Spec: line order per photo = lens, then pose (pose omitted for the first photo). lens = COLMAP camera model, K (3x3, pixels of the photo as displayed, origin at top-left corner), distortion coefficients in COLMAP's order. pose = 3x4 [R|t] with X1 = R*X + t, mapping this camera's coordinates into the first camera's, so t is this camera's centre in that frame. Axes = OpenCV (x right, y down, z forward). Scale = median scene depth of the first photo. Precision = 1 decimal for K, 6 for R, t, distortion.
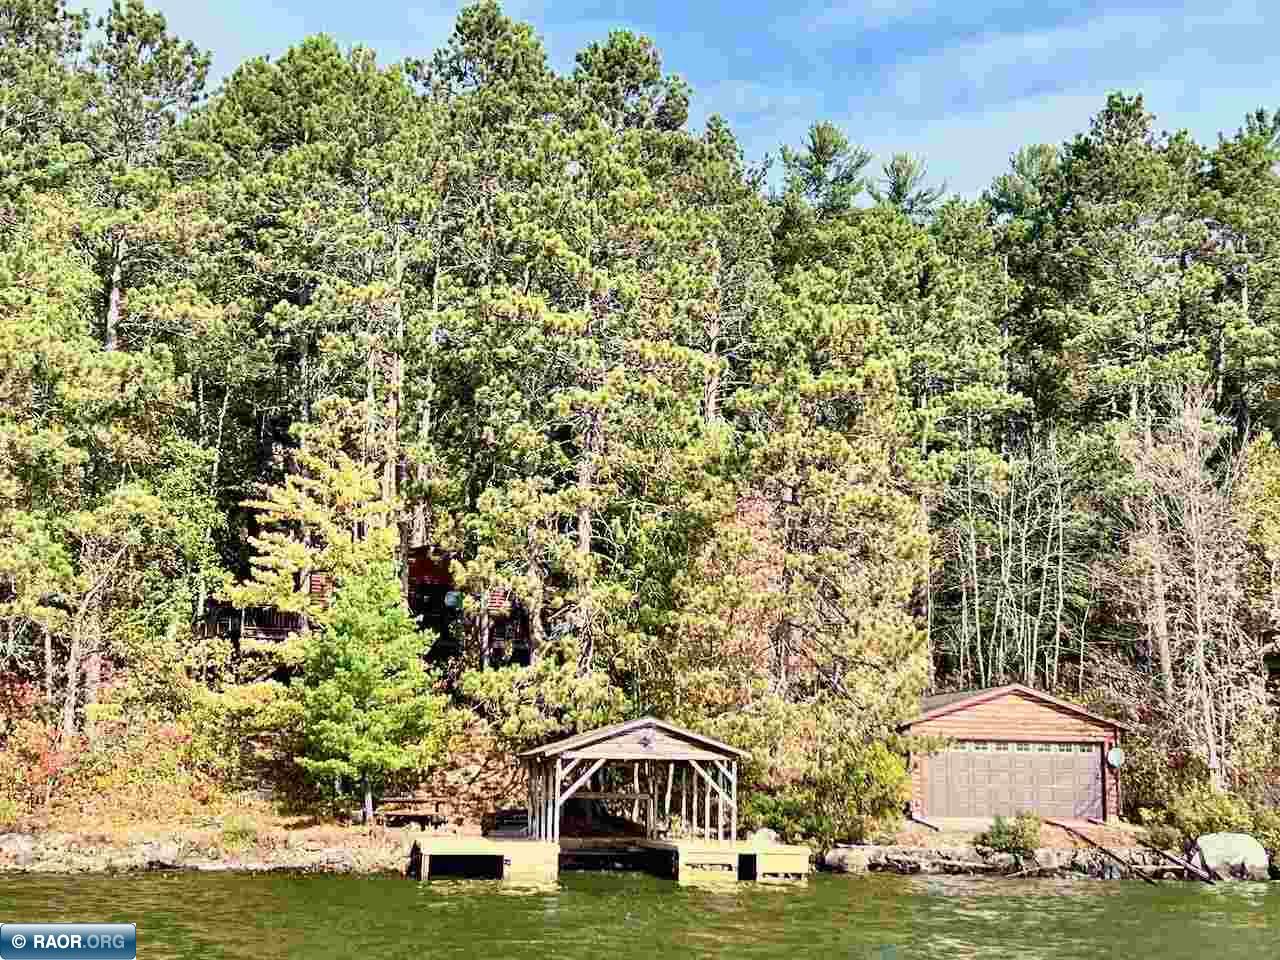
lens RADIAL K [[1872.0, 0, 648.9], [0, 1872.0, 487.3], [0, 0, 1]] dist [0.090141, 0.000000]
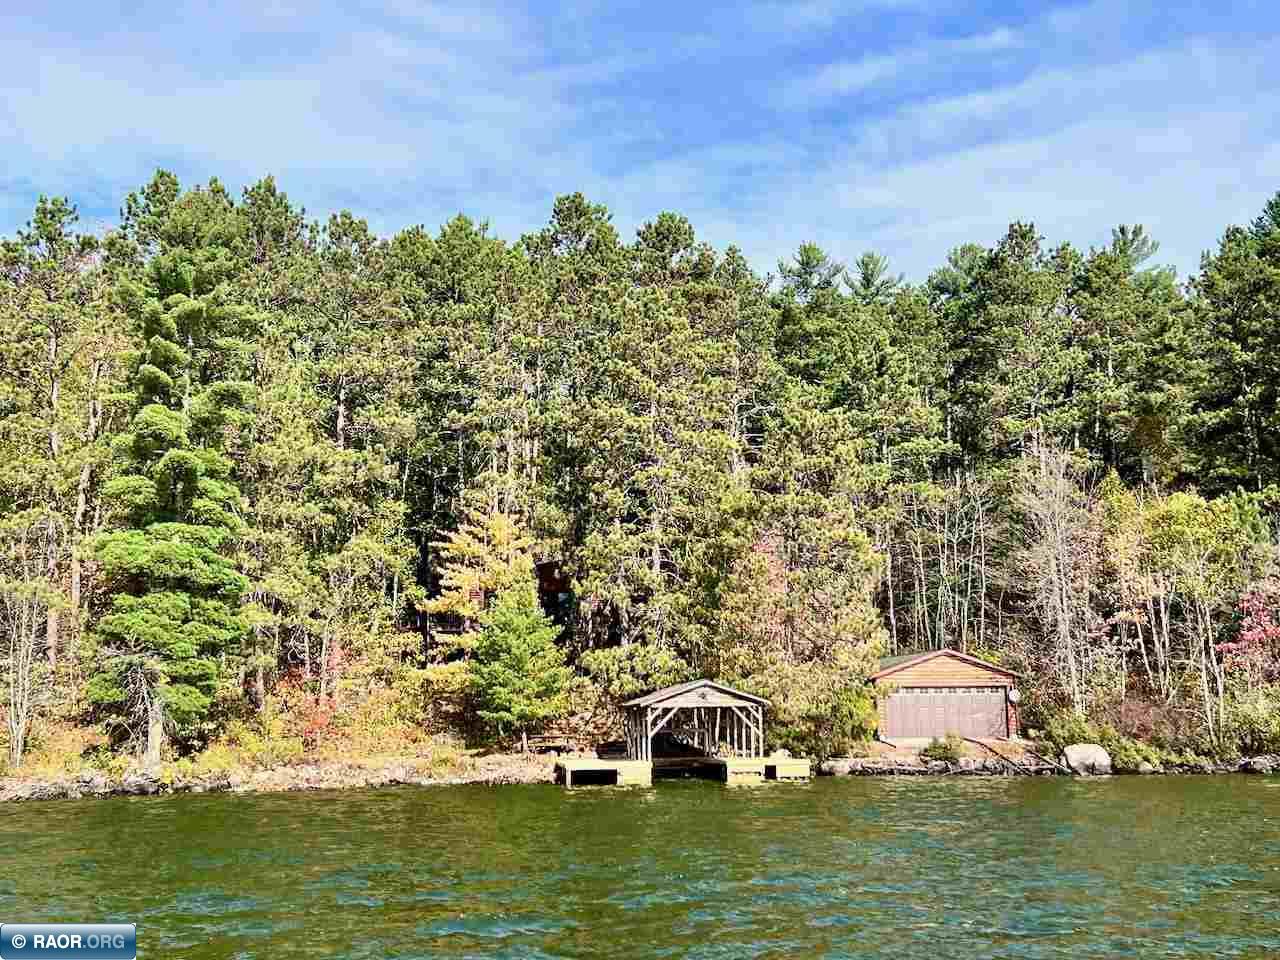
lens RADIAL K [[1517.4, 0, 634.8], [0, 1517.4, 472.8], [0, 0, 1]] dist [0.093704, 0.000000]
pose [[0.998955, -0.033110, -0.031503, -0.010673], [0.032973, 0.999445, -0.004839, -0.039768], [0.031646, 0.003795, 0.999492, -0.236178]]
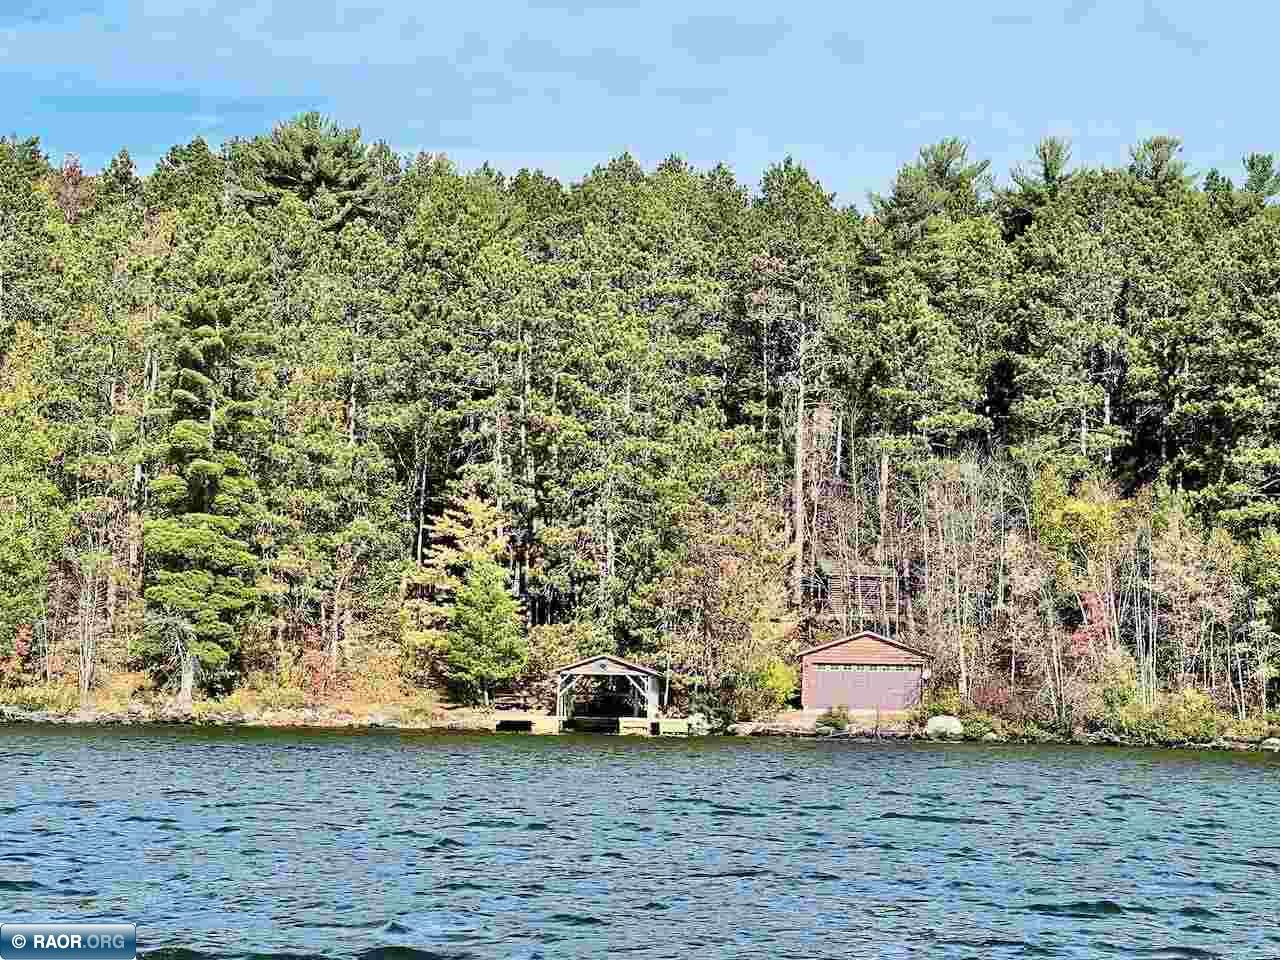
lens RADIAL K [[2799.6, 0, 649.2], [0, 2799.6, 475.6], [0, 0, 1]] dist [0.142031, 0.000000]
pose [[0.976792, -0.006477, -0.214092, 0.564415], [0.023570, 0.996723, 0.077385, -0.242123], [0.212889, -0.080635, 0.973743, -1.535401]]
